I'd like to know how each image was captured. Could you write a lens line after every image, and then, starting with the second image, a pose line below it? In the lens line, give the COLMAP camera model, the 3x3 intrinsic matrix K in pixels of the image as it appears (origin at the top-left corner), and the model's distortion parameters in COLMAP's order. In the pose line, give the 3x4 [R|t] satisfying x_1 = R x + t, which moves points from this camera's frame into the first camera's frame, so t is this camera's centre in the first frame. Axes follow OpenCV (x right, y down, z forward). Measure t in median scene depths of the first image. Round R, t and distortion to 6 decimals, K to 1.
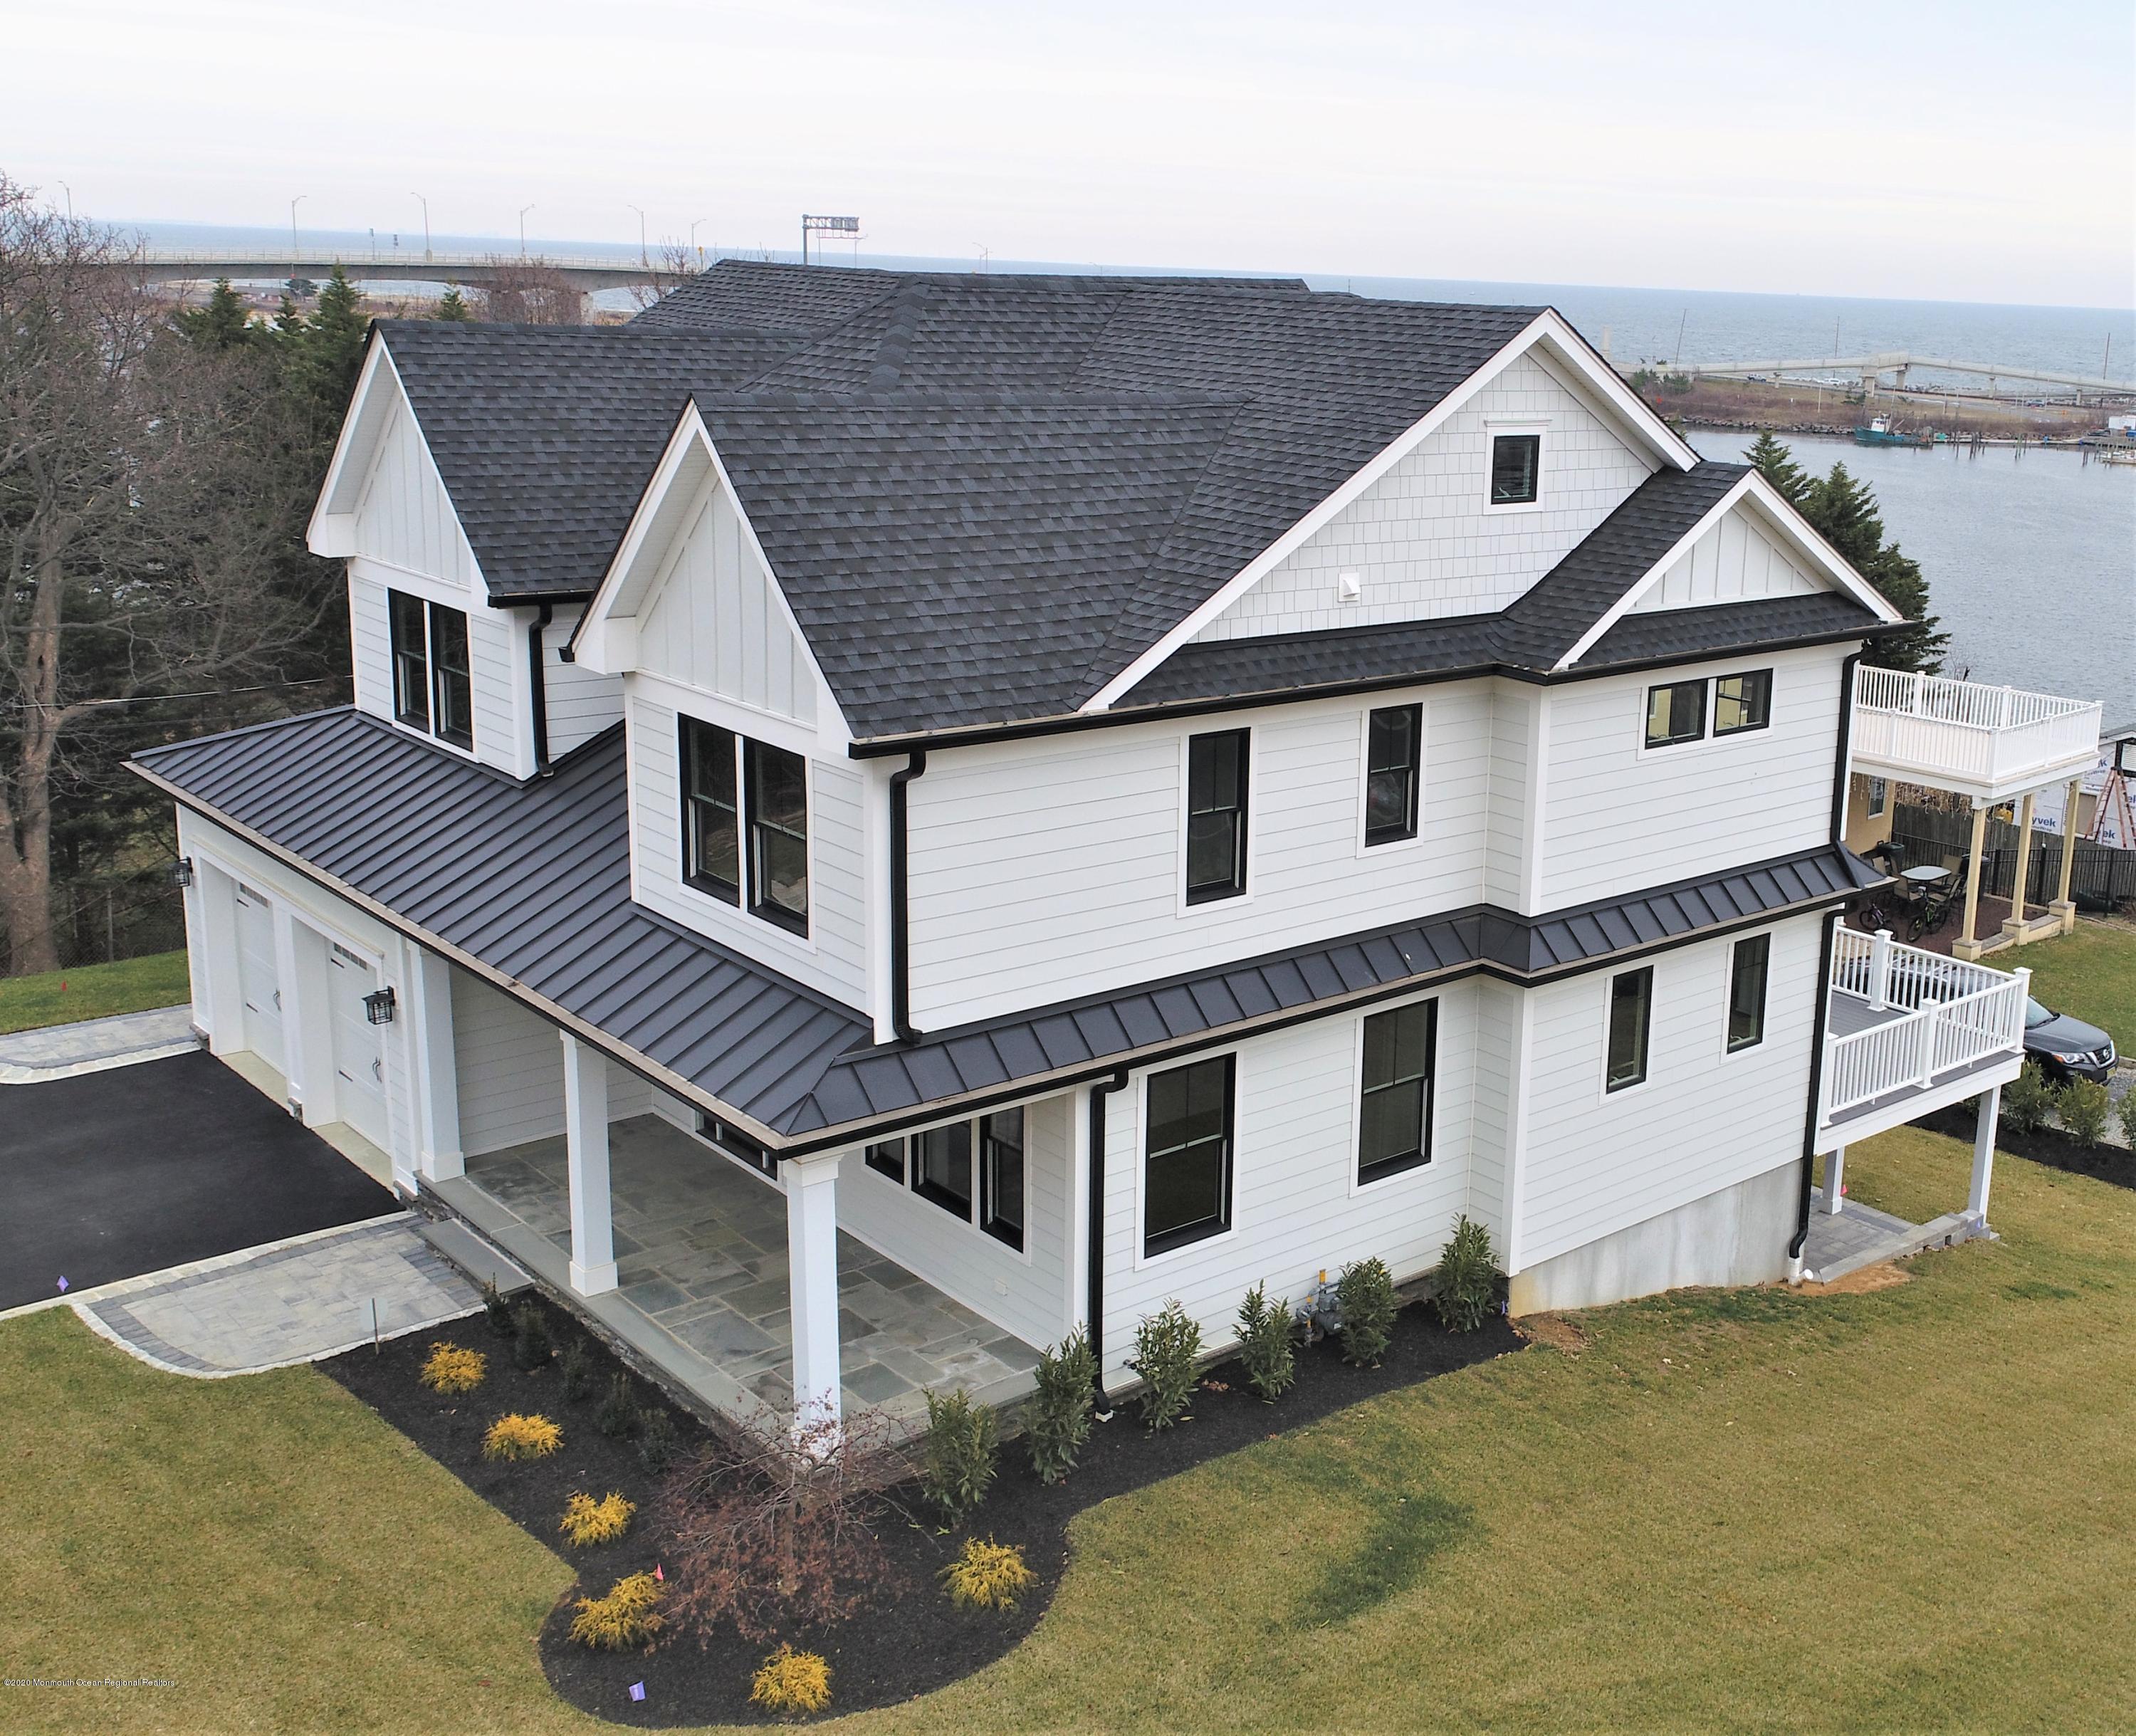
lens RADIAL K [[2025.9, 0, 1067.1], [0, 2025.9, 854.3], [0, 0, 1]] dist [-0.054638, 0.000000]
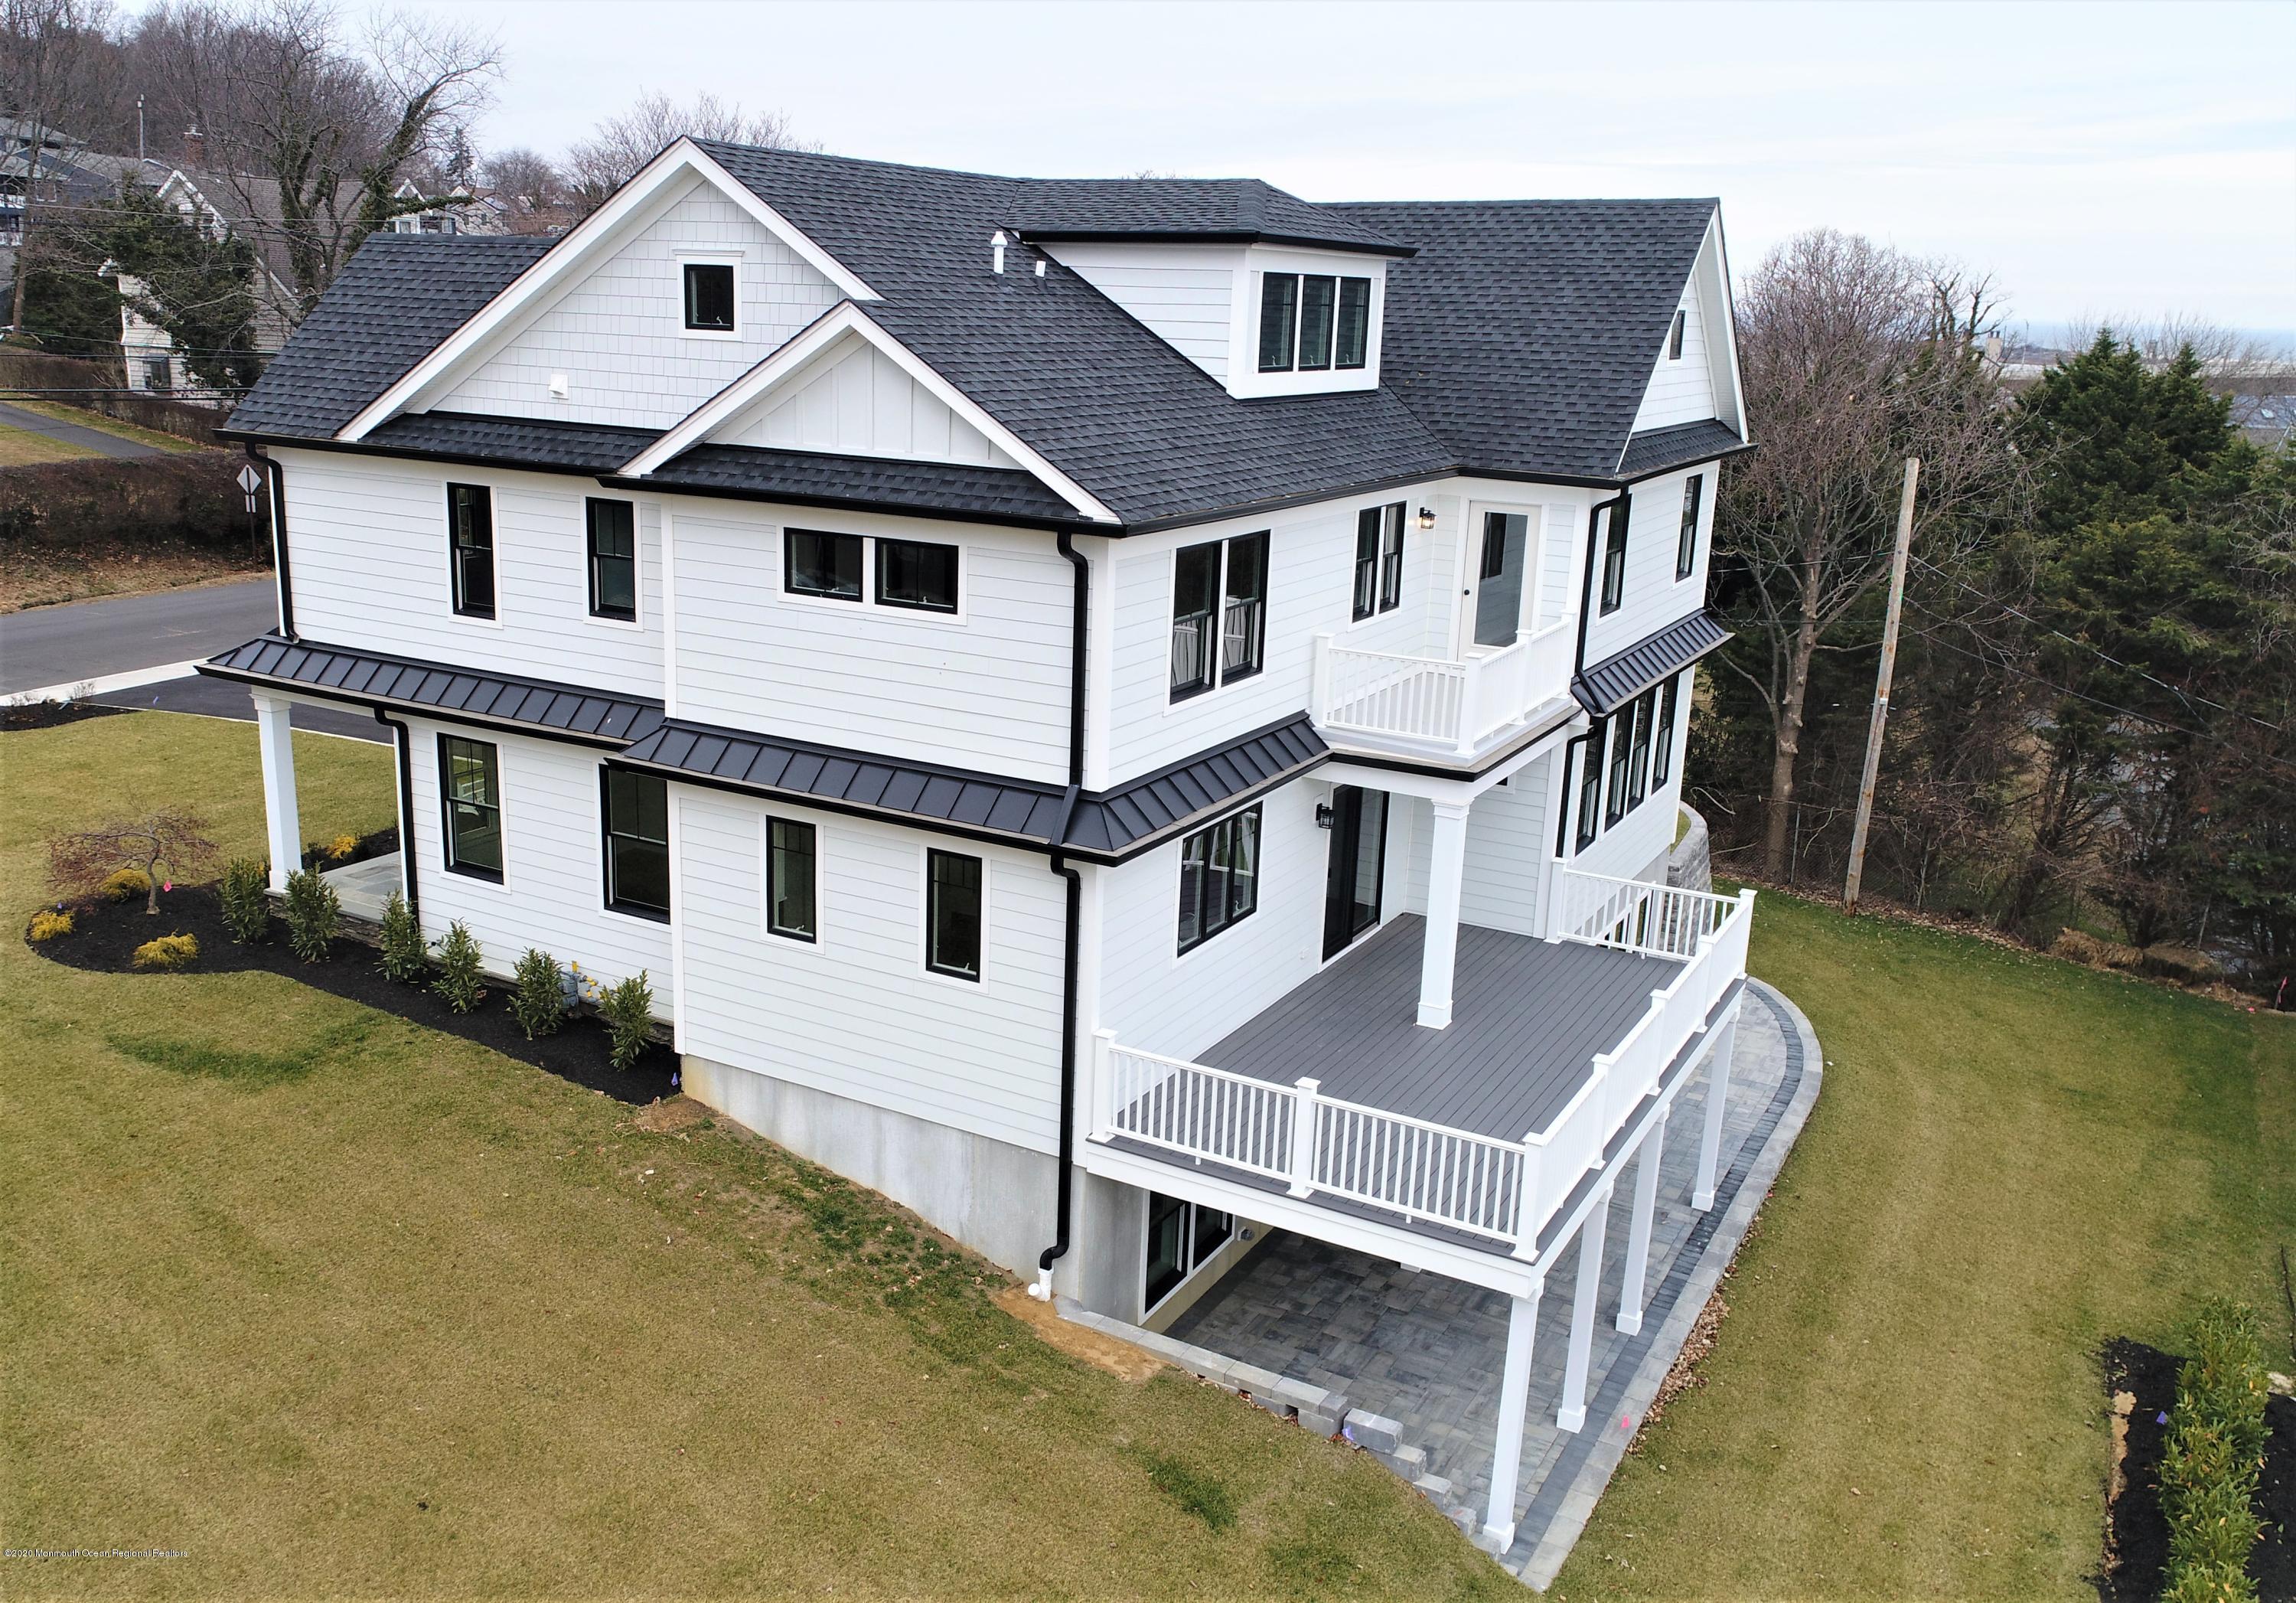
lens RADIAL K [[1950.8, 0, 1131.5], [0, 1950.8, 801.0], [0, 0, 1]] dist [-0.013217, -0.012429]
pose [[0.389002, 0.253313, -0.885726, 1.293169], [-0.235270, 0.956887, 0.170336, -0.165875], [0.890688, 0.142124, 0.431828, 0.801636]]
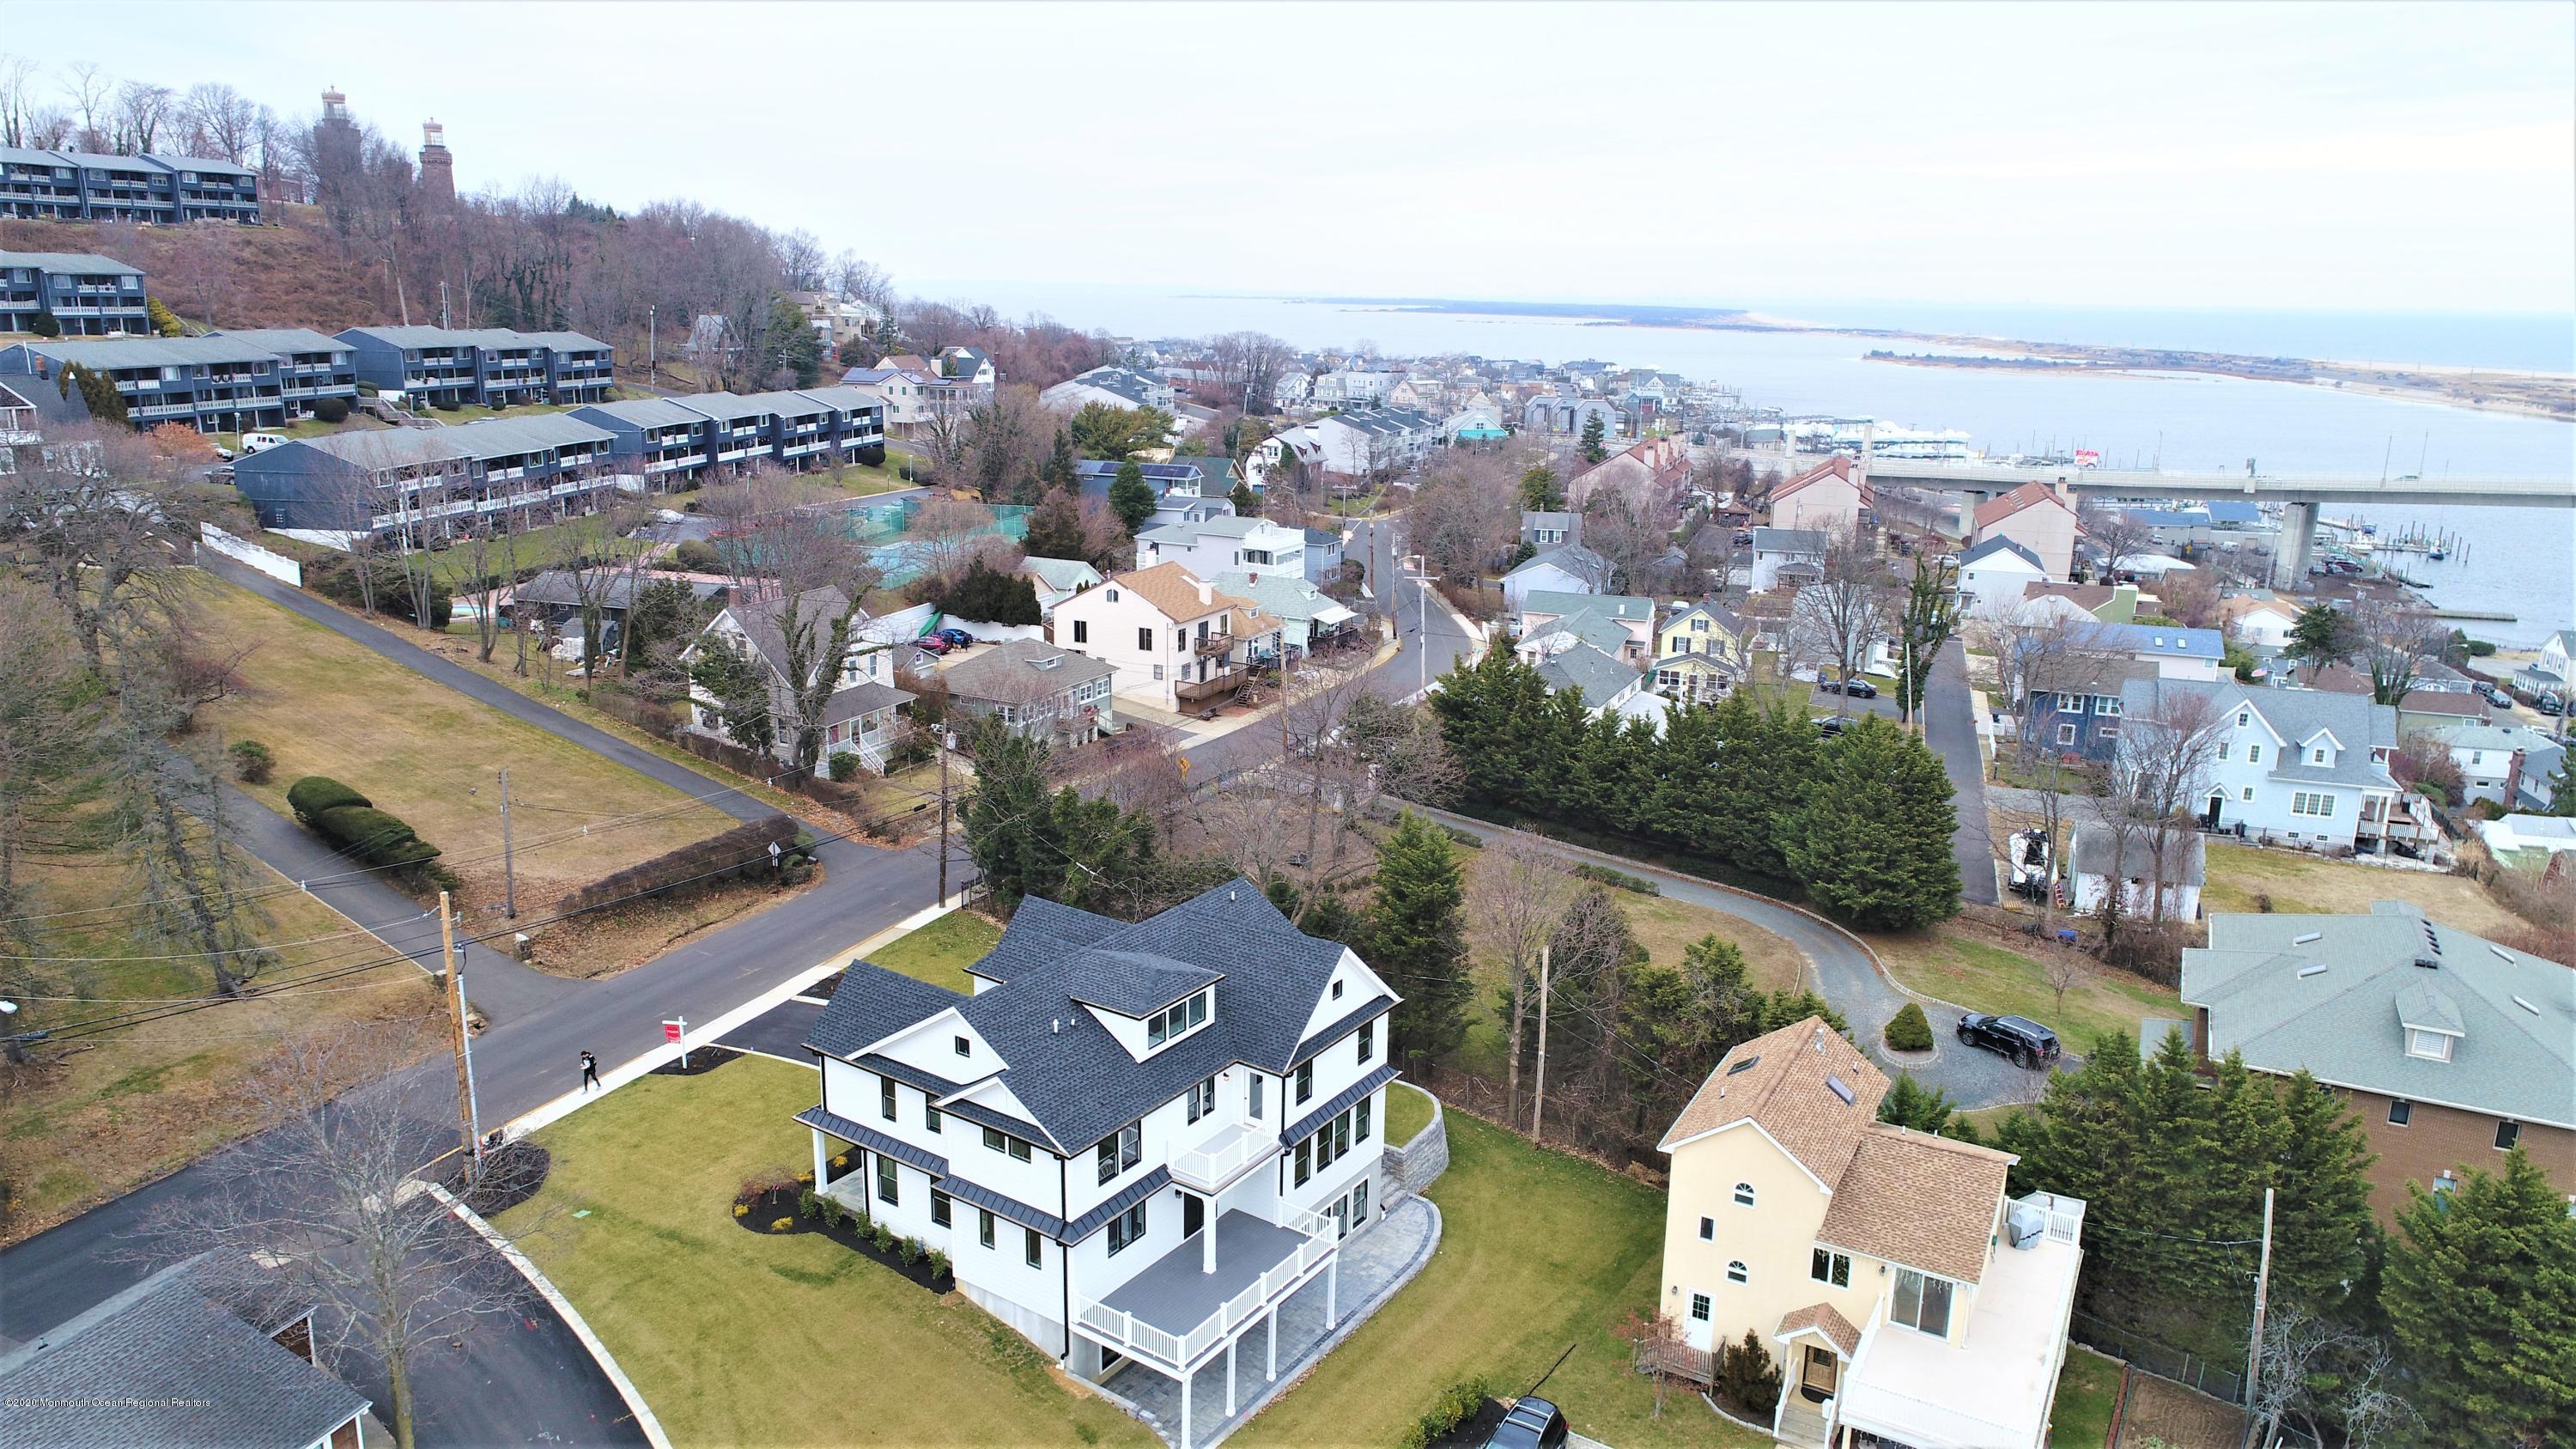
lens RADIAL K [[1645.4, 0, 1305.2], [0, 1645.4, 742.6], [0, 0, 1]] dist [-0.026418, 0.000292]
pose [[0.316266, 0.225529, -0.921473, 2.838003], [-0.226173, 0.961247, 0.157637, -1.252006], [0.921315, 0.158557, 0.355018, 0.479477]]
